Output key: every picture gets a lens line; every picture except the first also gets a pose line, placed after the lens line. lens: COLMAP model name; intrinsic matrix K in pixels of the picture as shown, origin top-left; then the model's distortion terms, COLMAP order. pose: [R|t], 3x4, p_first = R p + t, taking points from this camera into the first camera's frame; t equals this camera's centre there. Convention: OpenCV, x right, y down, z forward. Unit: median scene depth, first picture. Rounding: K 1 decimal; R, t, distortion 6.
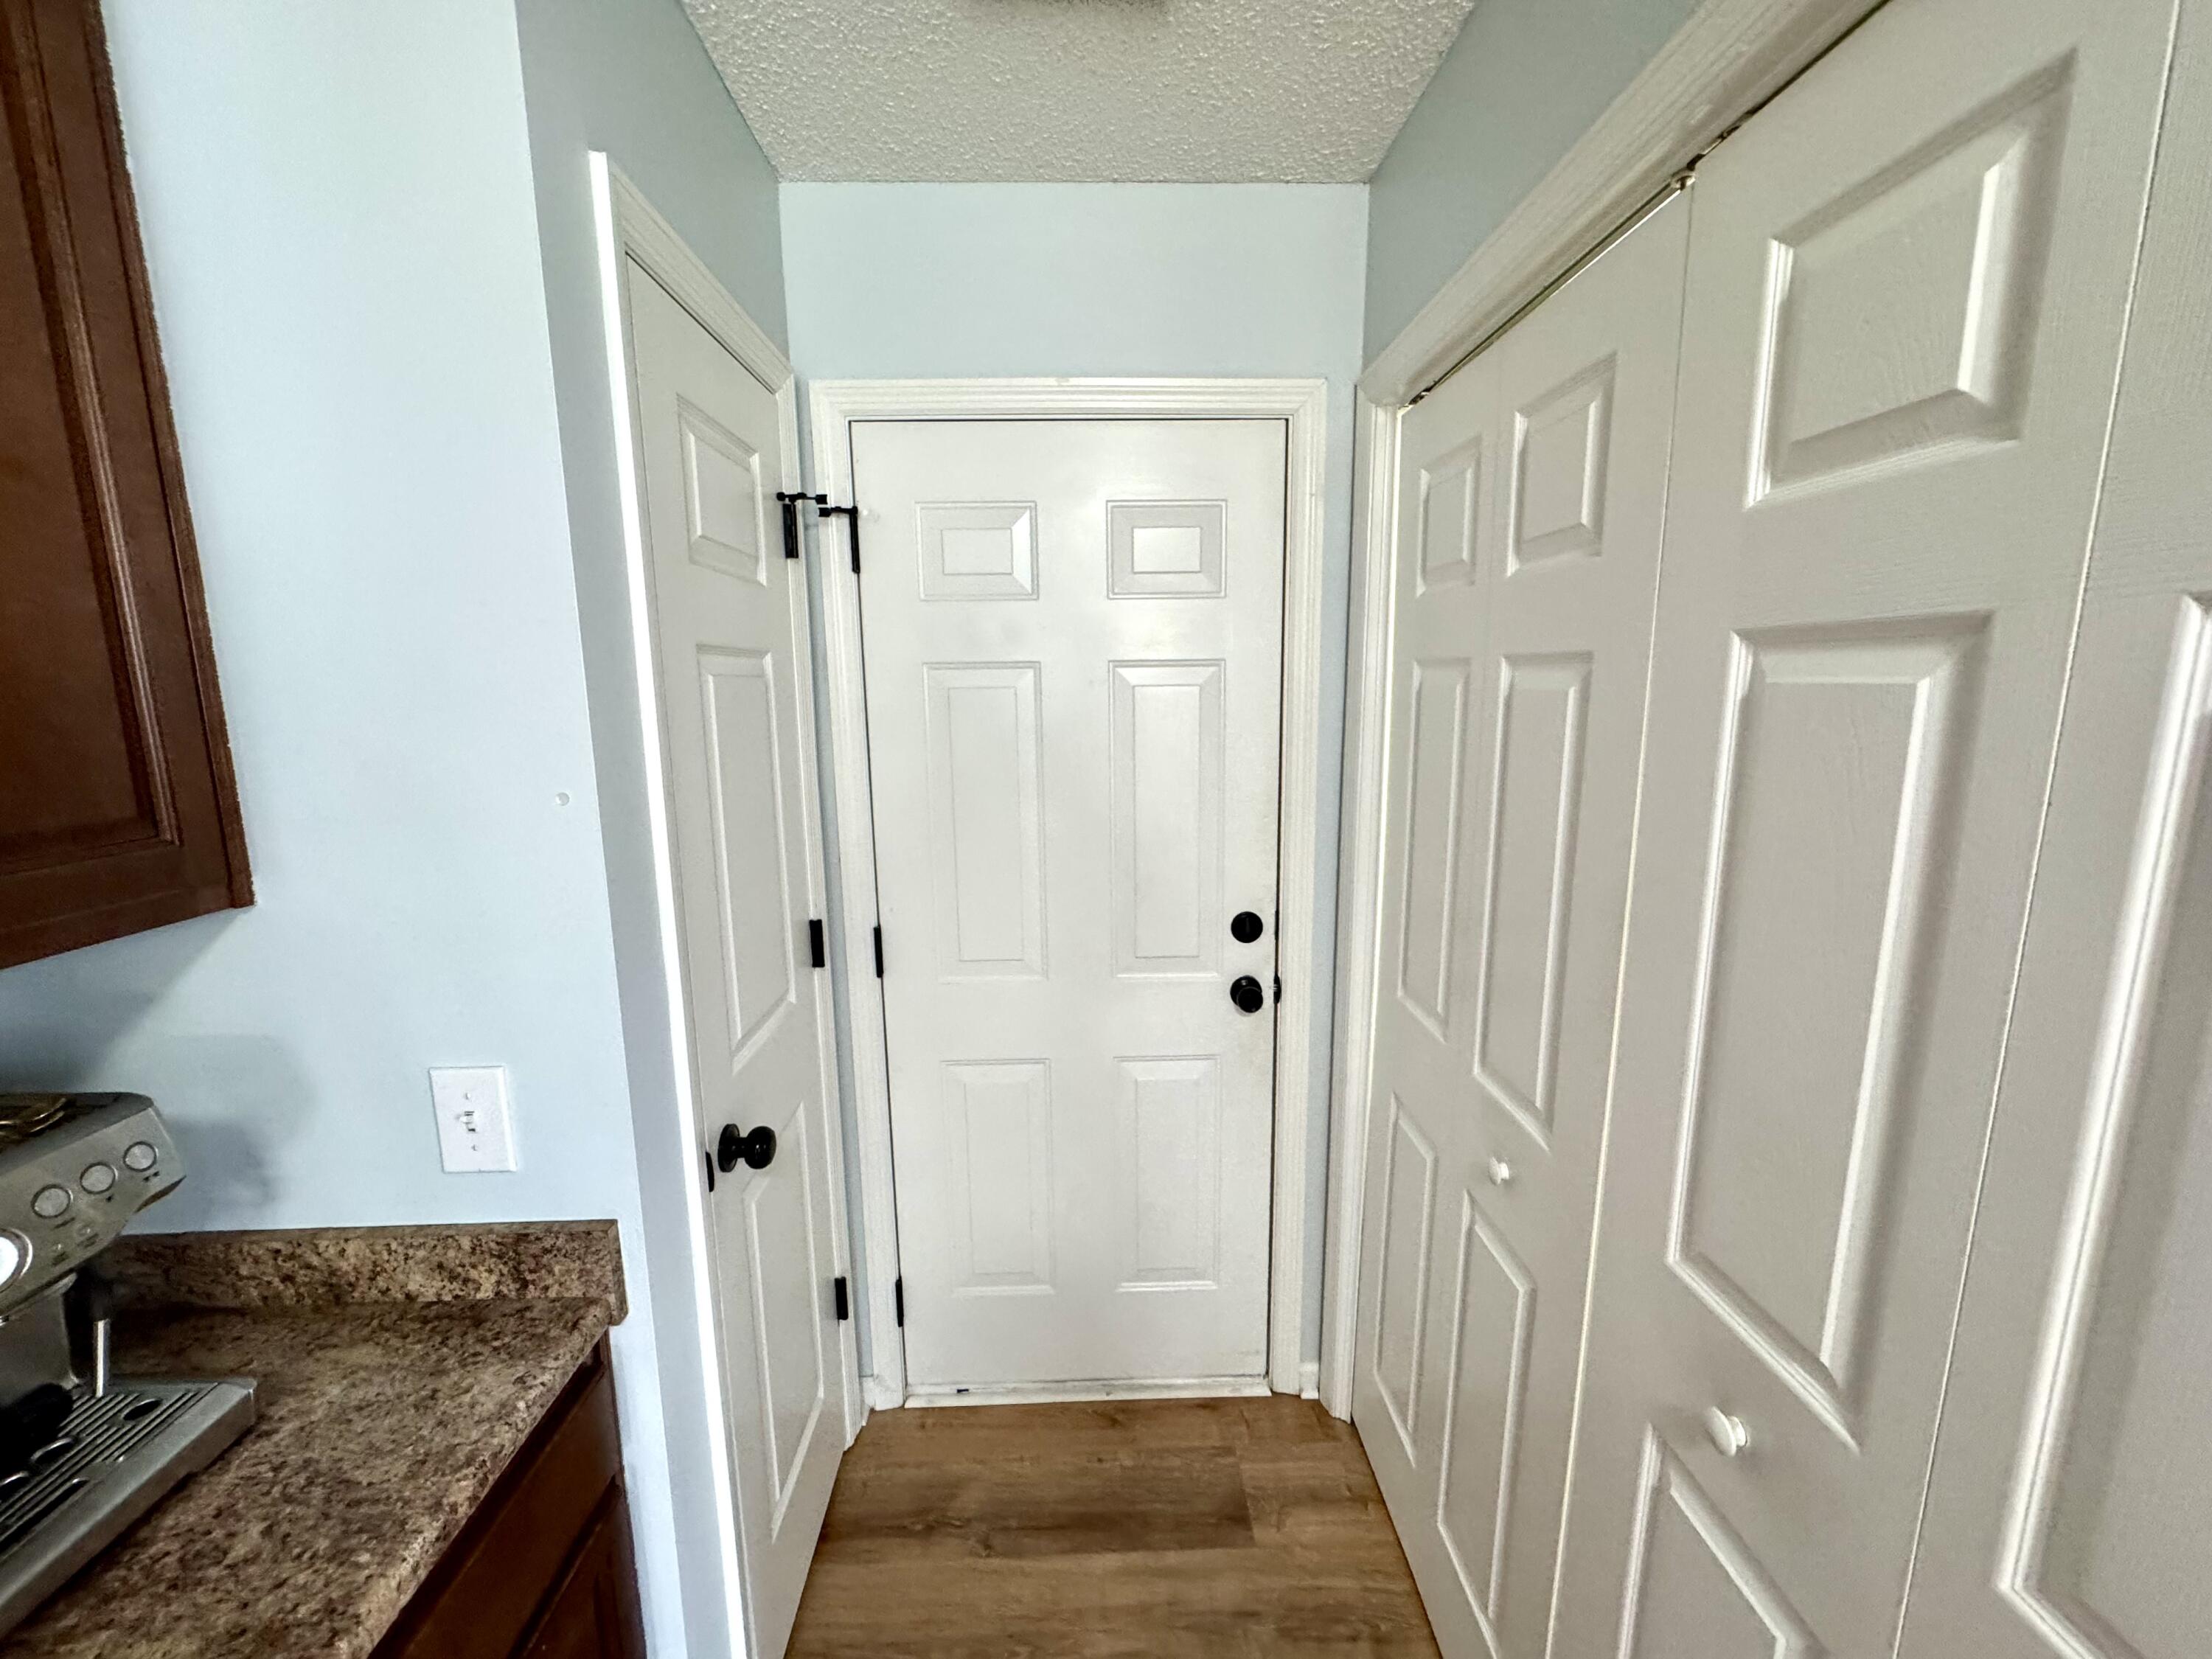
lens RADIAL K [[885.3, 0, 1105.6], [0, 885.3, 835.5], [0, 0, 1]] dist [-0.001903, 0.000347]
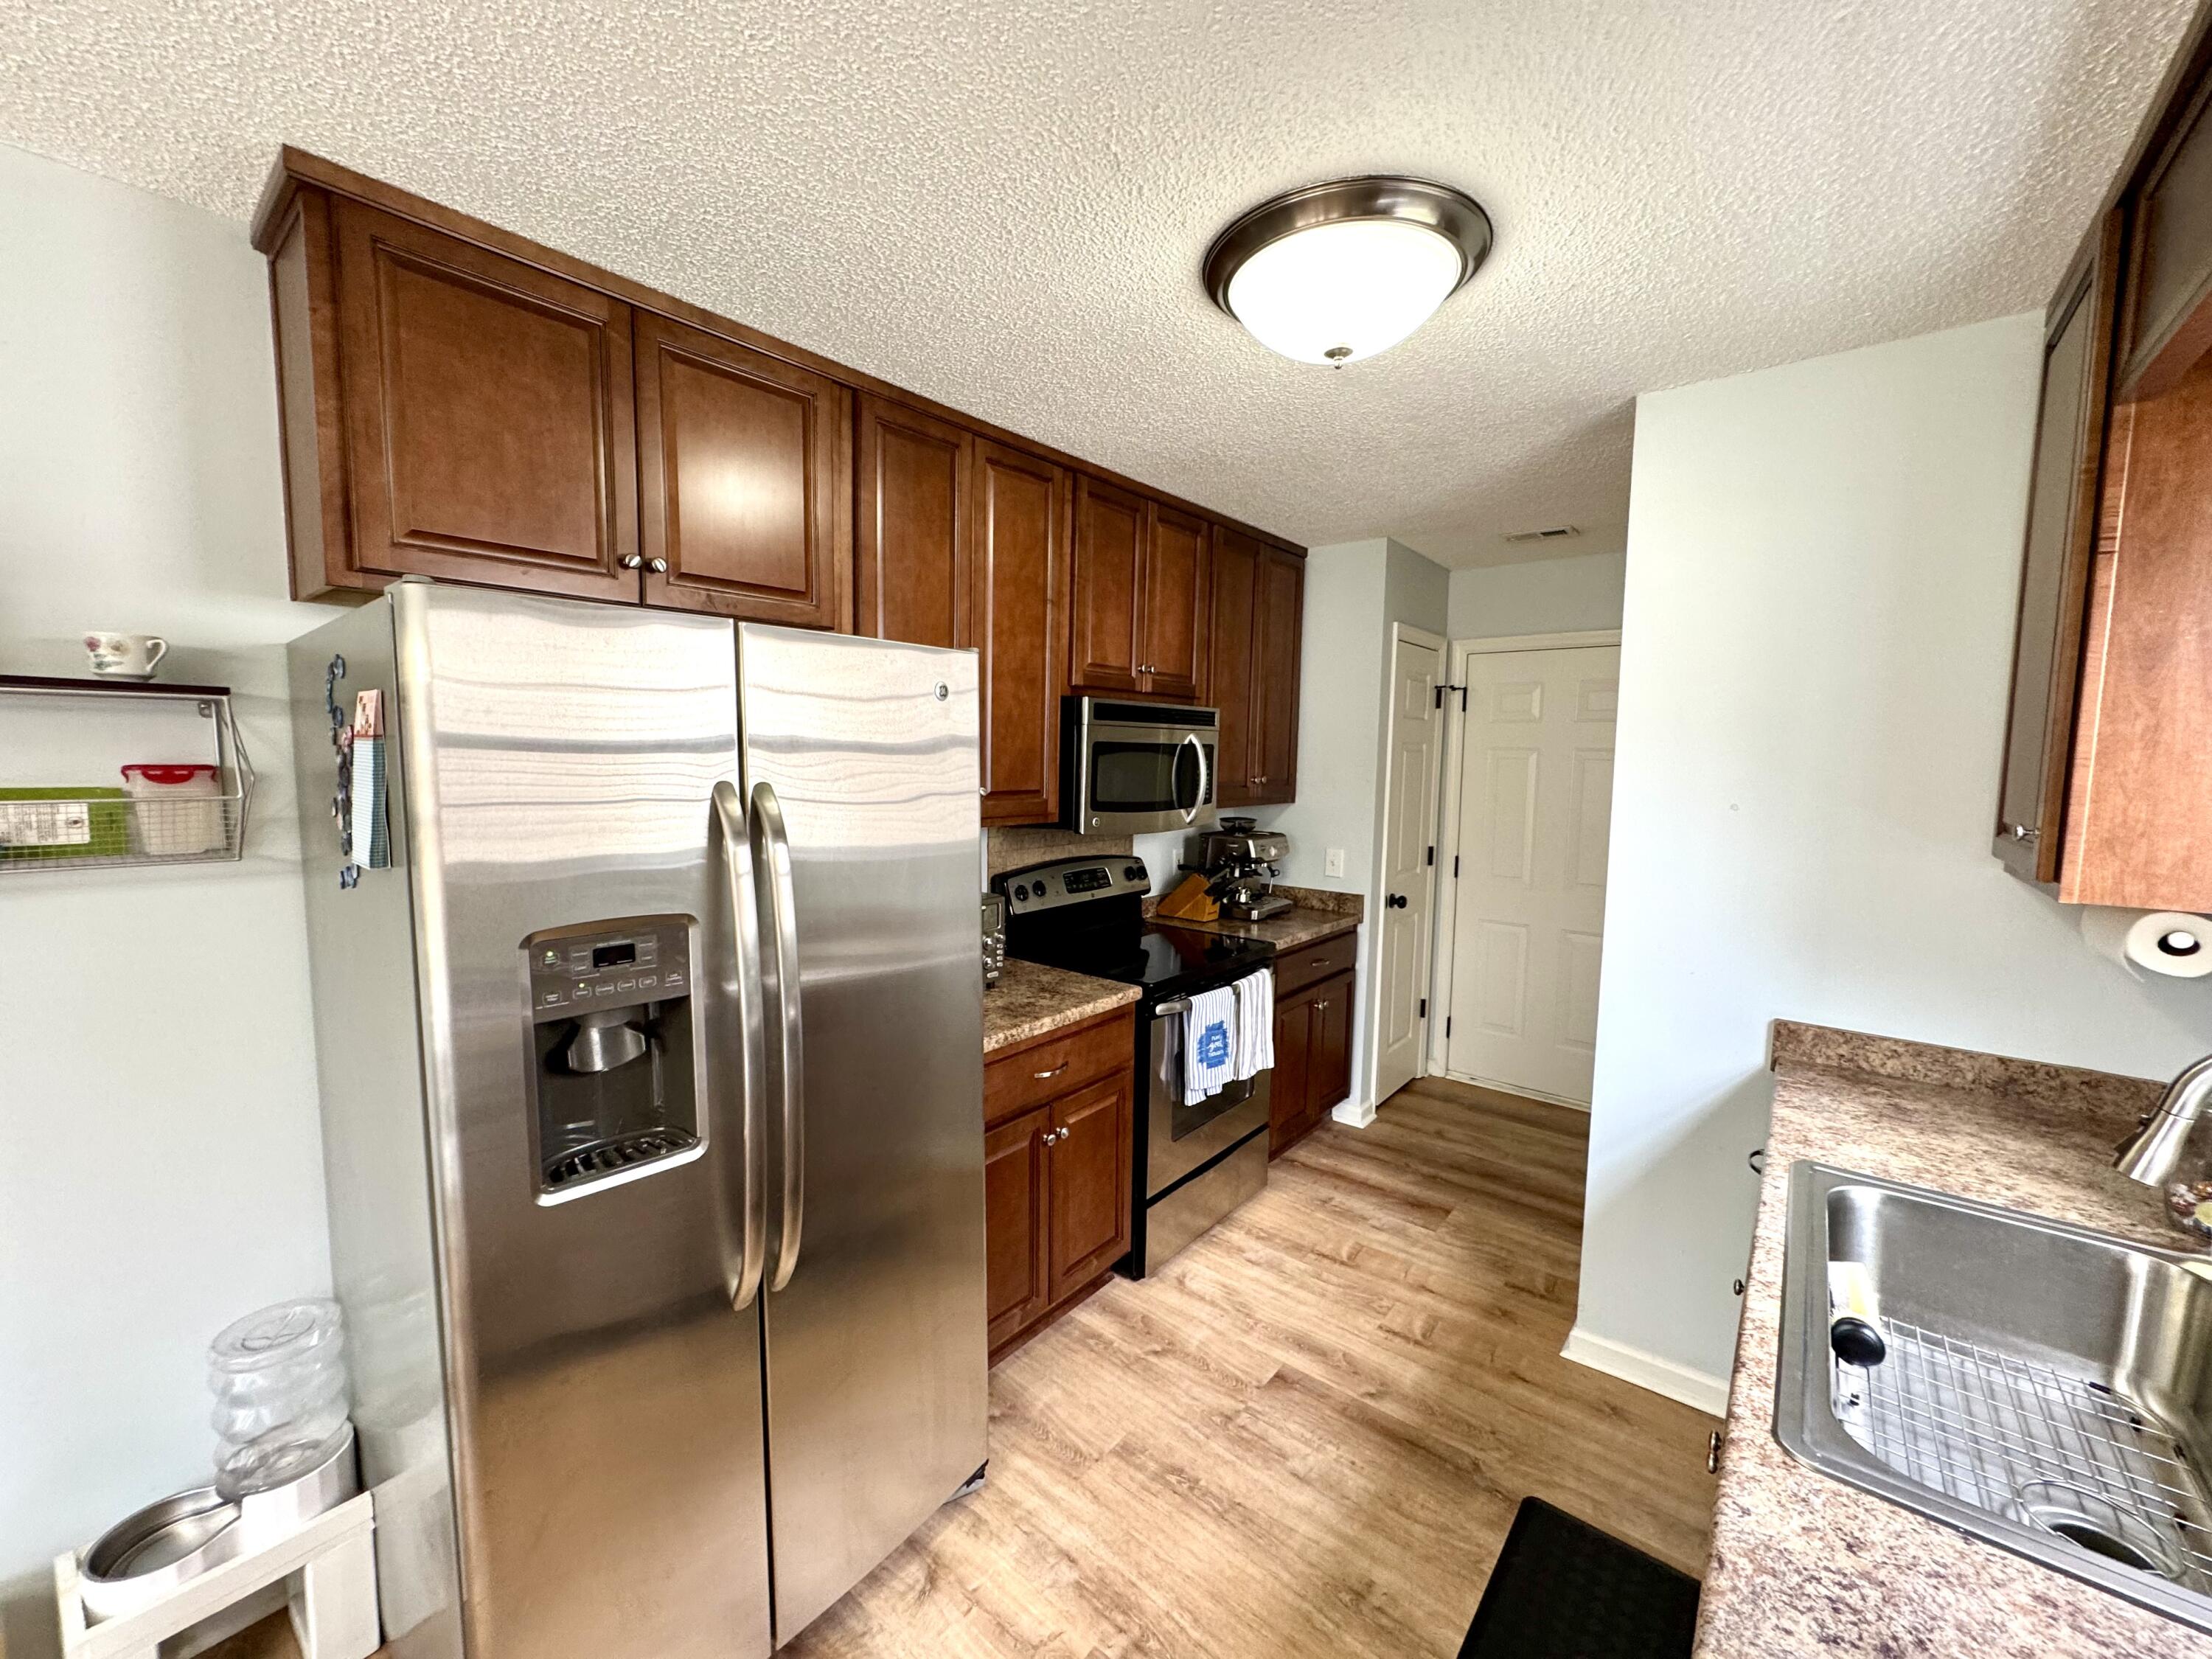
lens RADIAL K [[885.3, 0, 1105.6], [0, 885.3, 835.5], [0, 0, 1]] dist [-0.001903, 0.000347]
pose [[0.752807, 0.085781, -0.652628, 0.621624], [-0.132471, 0.990930, -0.022558, 0.244045], [0.644774, 0.103436, 0.757342, -1.524447]]
